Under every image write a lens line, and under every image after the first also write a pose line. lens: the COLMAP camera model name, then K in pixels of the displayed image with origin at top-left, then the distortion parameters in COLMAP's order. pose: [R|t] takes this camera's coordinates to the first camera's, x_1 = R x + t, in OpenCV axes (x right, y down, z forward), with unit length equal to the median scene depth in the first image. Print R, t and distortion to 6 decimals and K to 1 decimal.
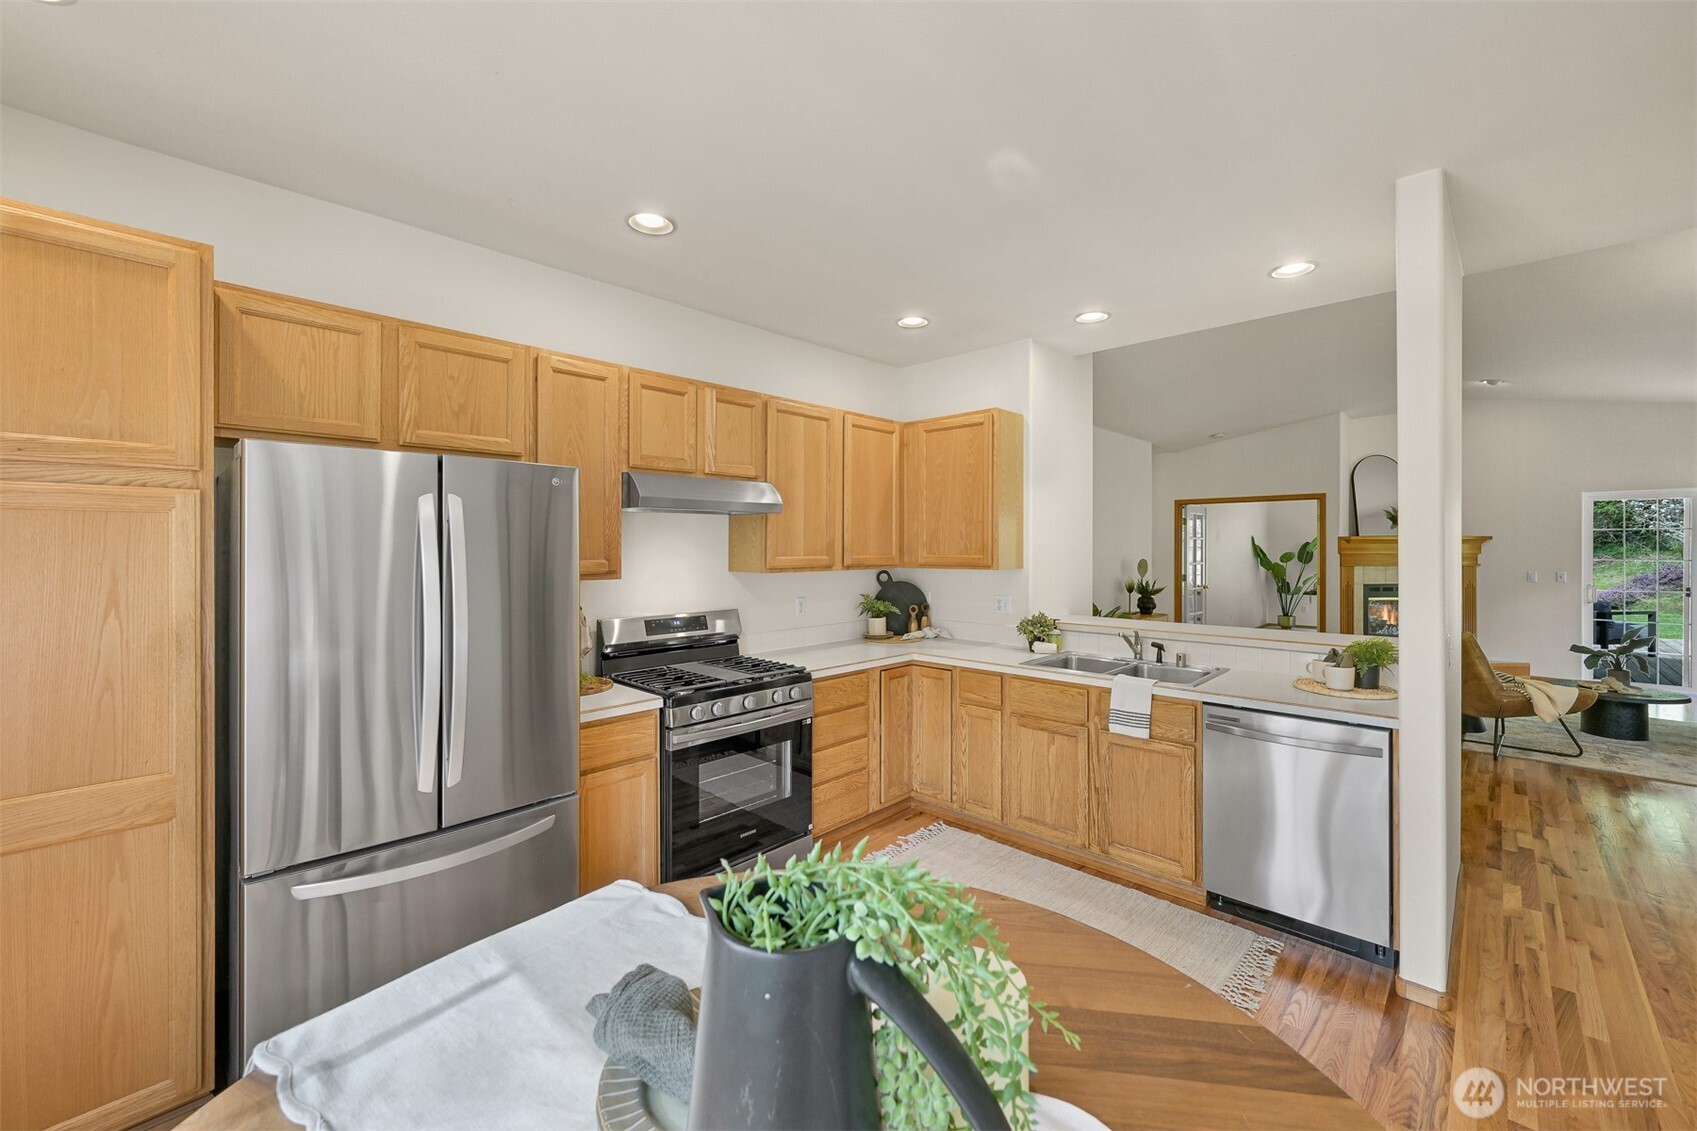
lens RADIAL K [[678.6, 0, 859.3], [0, 678.6, 546.6], [0, 0, 1]] dist [0.001472, 0.000196]
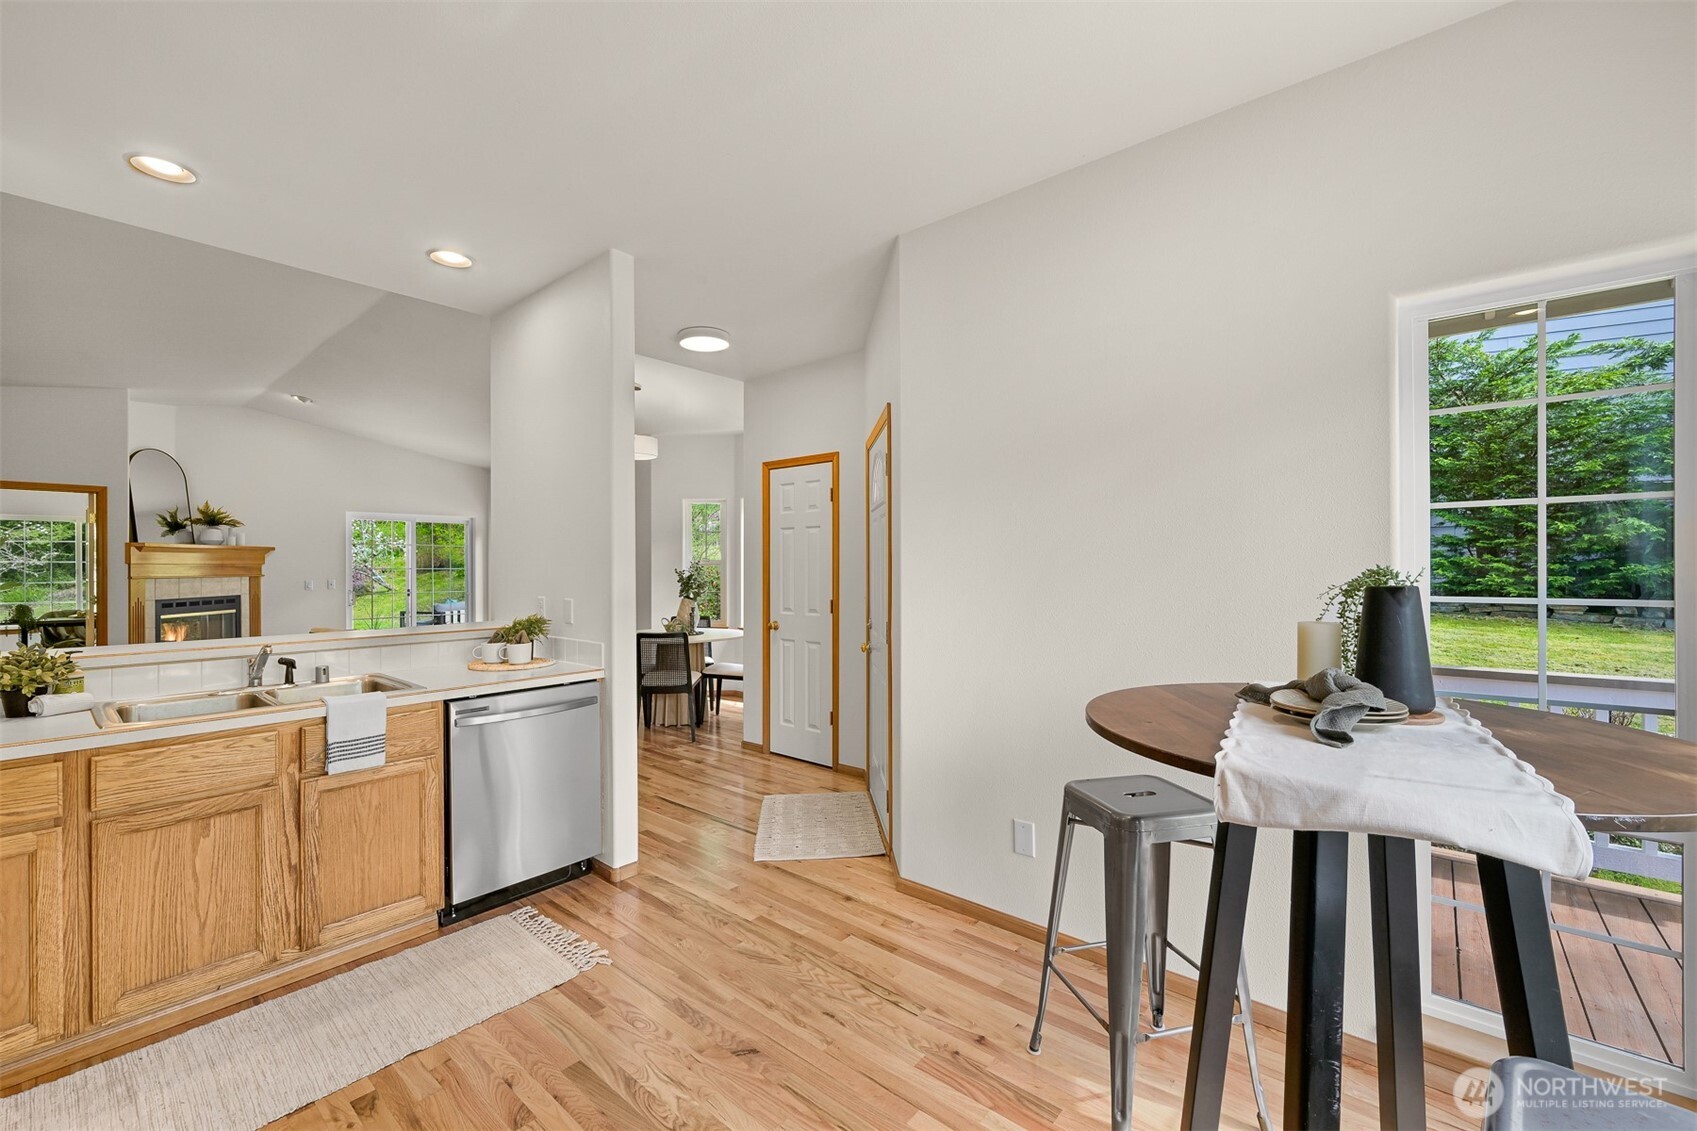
lens RADIAL K [[693.3, 0, 848.5], [0, 693.3, 565.5], [0, 0, 1]] dist [-0.001232, 0.000092]
pose [[-0.050458, 0.003162, 0.998721, -0.351005], [0.004862, 0.999984, -0.002920, 0.043586], [-0.998714, 0.004709, -0.050473, 0.406067]]
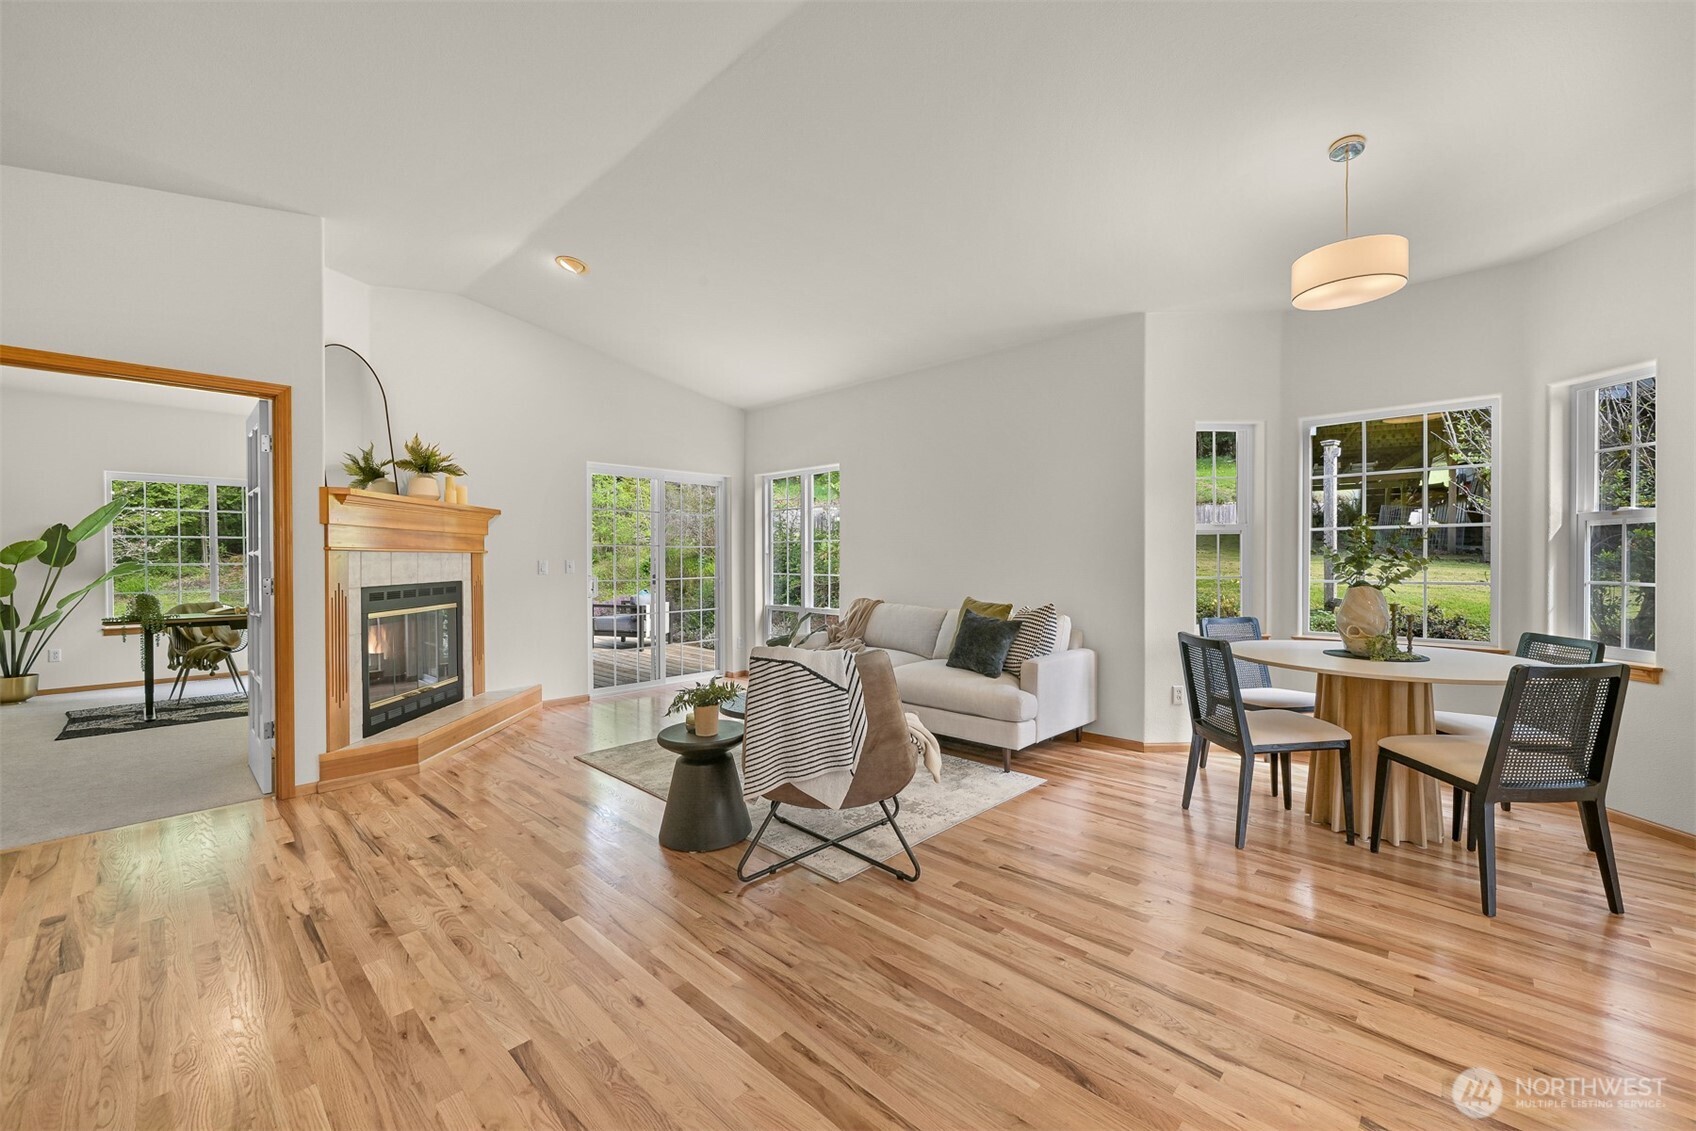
lens RADIAL K [[672.3, 0, 848.0], [0, 672.3, 565.5], [0, 0, 1]] dist [0.000490, 0.000052]
pose [[0.007456, -0.007115, 0.999947, 0.554927], [0.005218, 0.999961, 0.007076, 0.083525], [-0.999959, 0.005165, 0.007493, 1.409607]]
